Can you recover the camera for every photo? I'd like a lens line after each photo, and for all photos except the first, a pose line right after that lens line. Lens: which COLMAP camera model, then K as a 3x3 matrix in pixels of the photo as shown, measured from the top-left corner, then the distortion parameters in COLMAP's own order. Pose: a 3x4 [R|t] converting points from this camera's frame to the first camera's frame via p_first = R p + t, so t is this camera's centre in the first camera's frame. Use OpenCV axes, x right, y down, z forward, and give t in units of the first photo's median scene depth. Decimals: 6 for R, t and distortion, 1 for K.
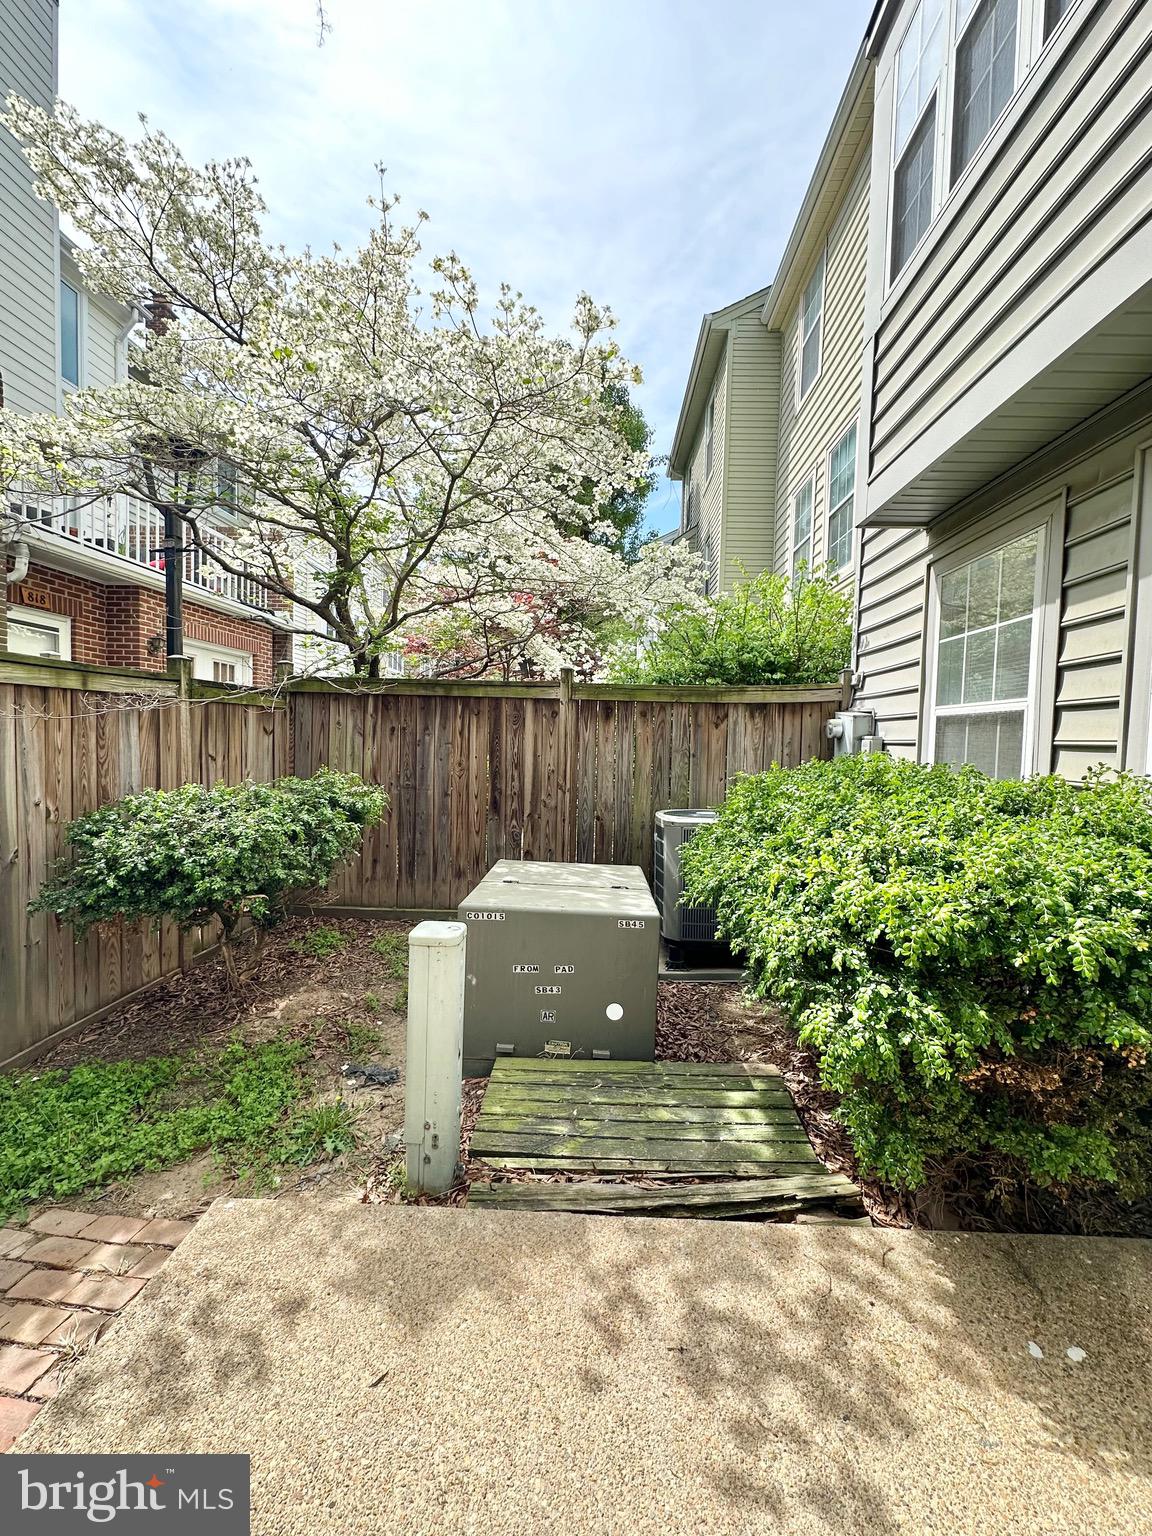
lens RADIAL K [[609.8, 0, 581.7], [0, 609.8, 763.3], [0, 0, 1]] dist [-0.002750, -0.000248]
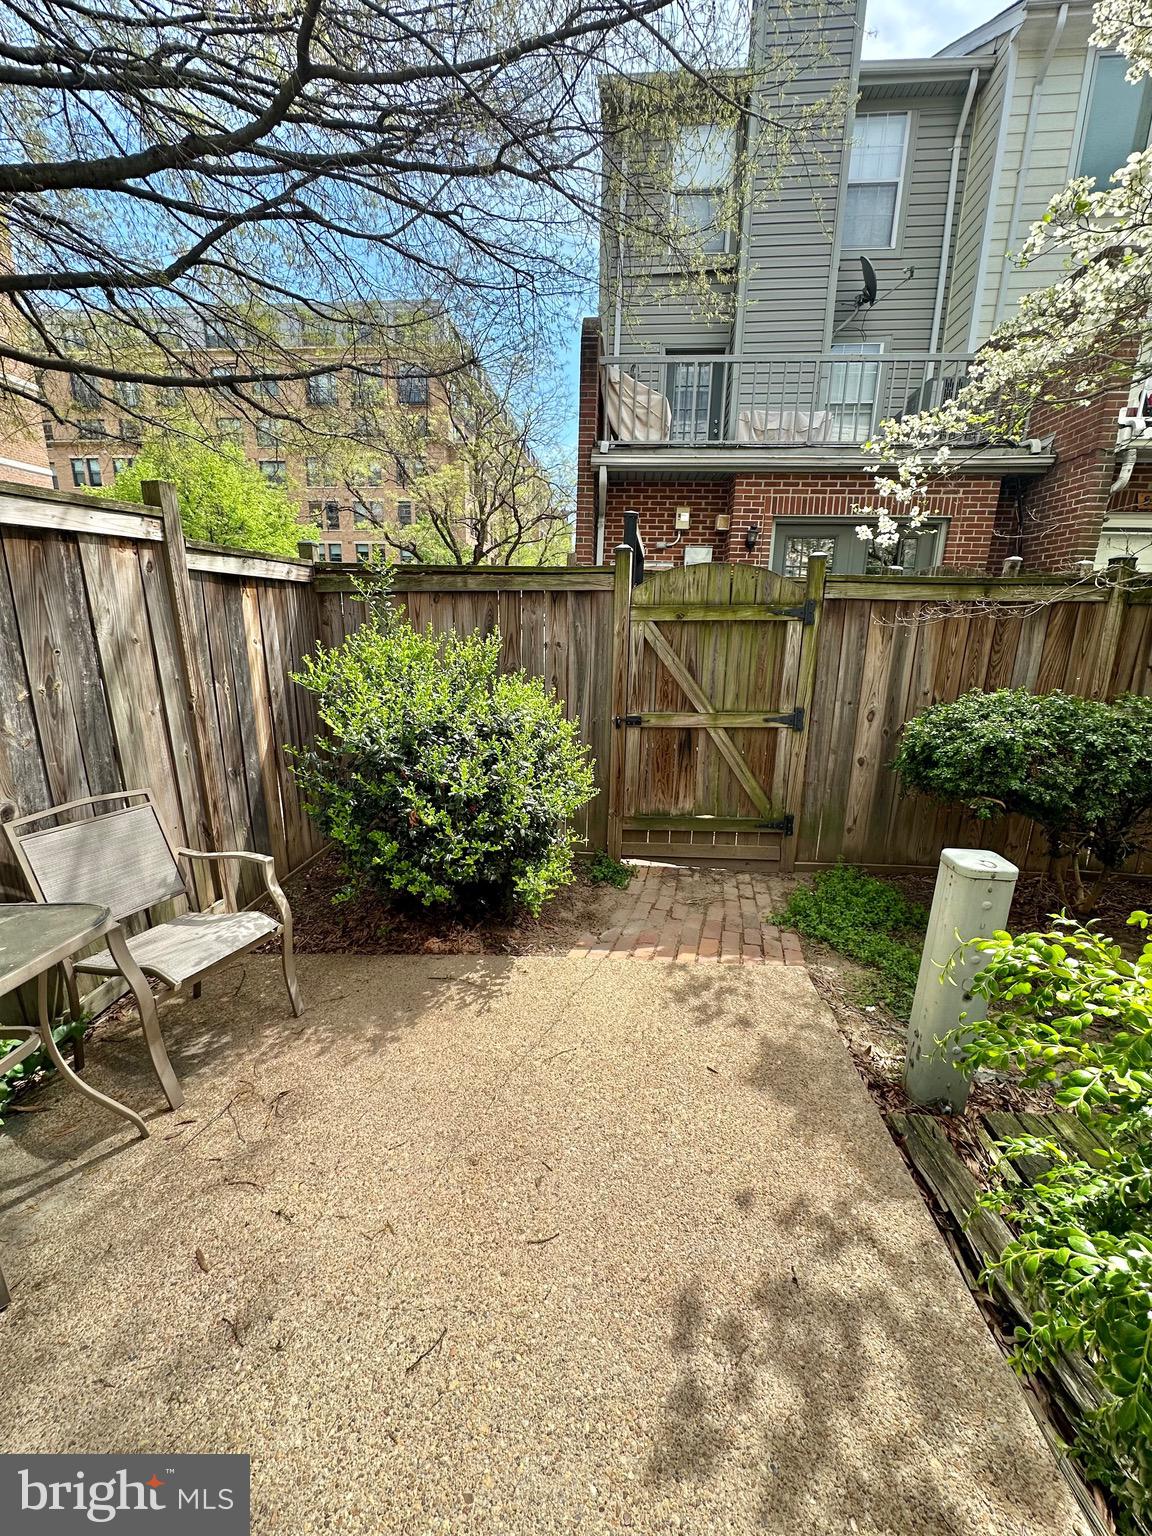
lens RADIAL K [[609.8, 0, 574.1], [0, 609.8, 764.5], [0, 0, 1]] dist [-0.002750, -0.000248]
pose [[-0.039733, 0.211022, -0.976673, 0.510269], [-0.061660, 0.975065, 0.213183, -0.018715], [0.997306, 0.068692, -0.025730, 0.326616]]
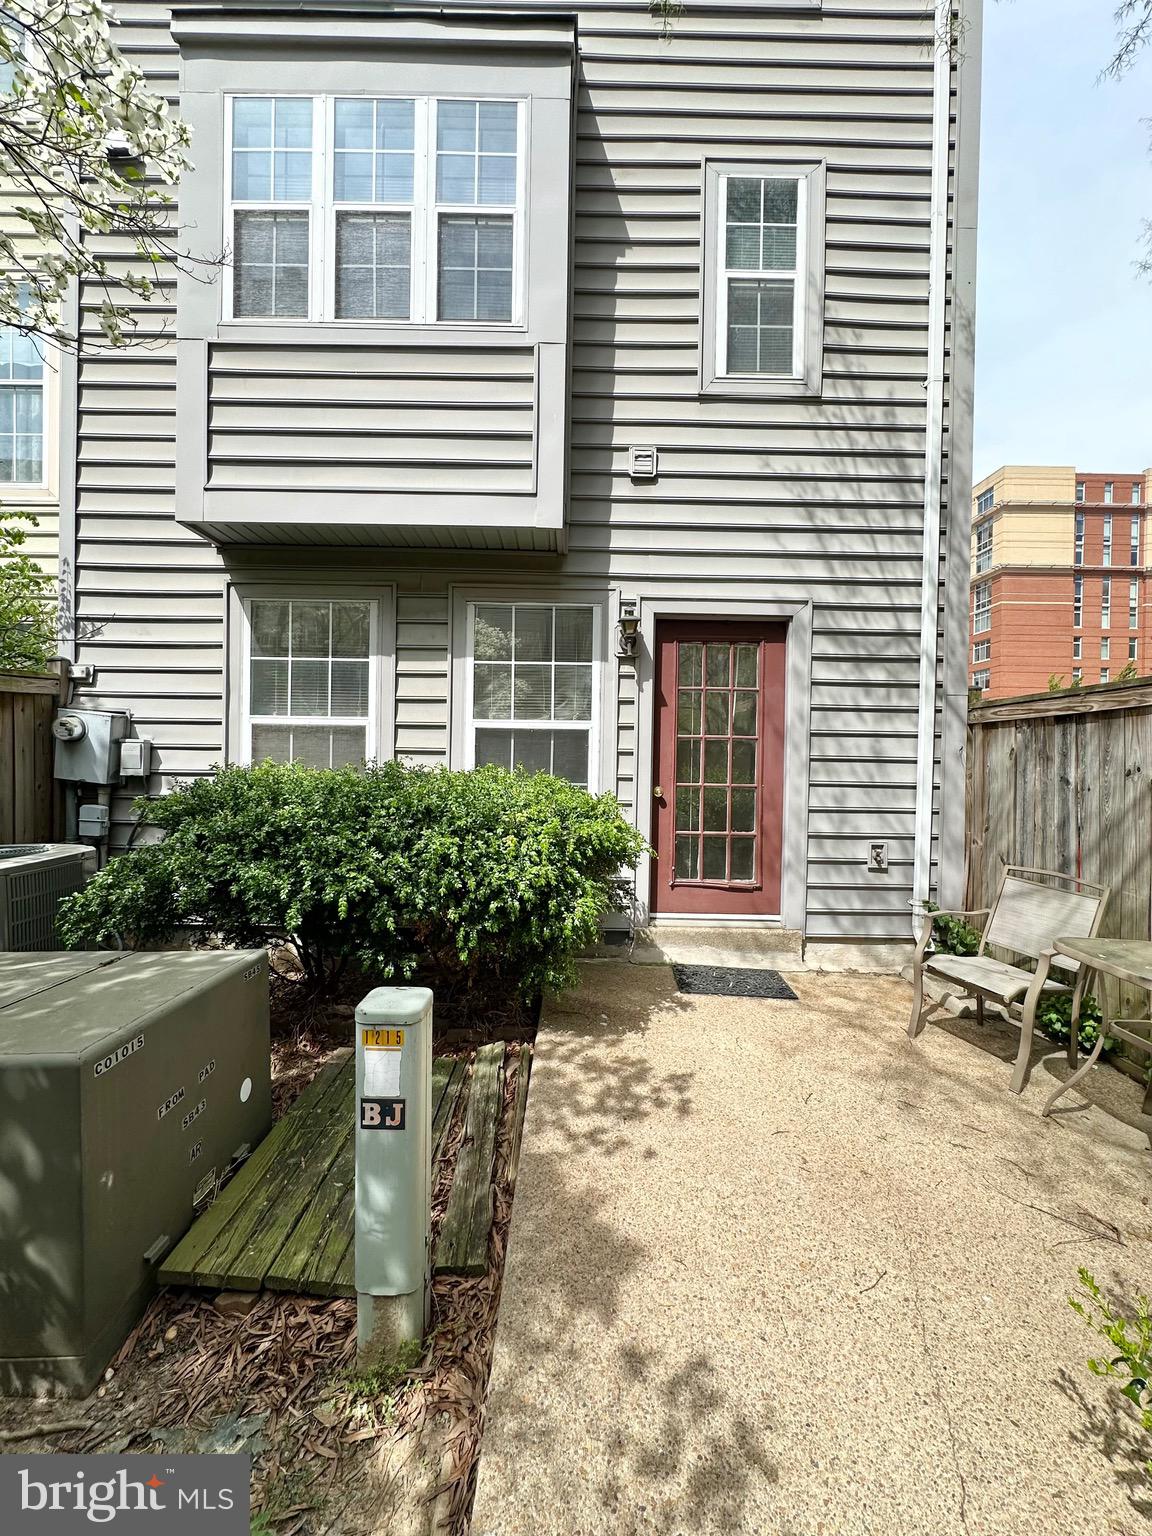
lens RADIAL K [[609.8, 0, 576.7], [0, 609.8, 768.3], [0, 0, 1]] dist [-0.002750, -0.000248]
pose [[-0.051208, -0.038395, 0.997950, -0.781492], [0.024230, 0.998919, 0.039676, -0.035096], [-0.998394, 0.026212, -0.050222, 0.633791]]
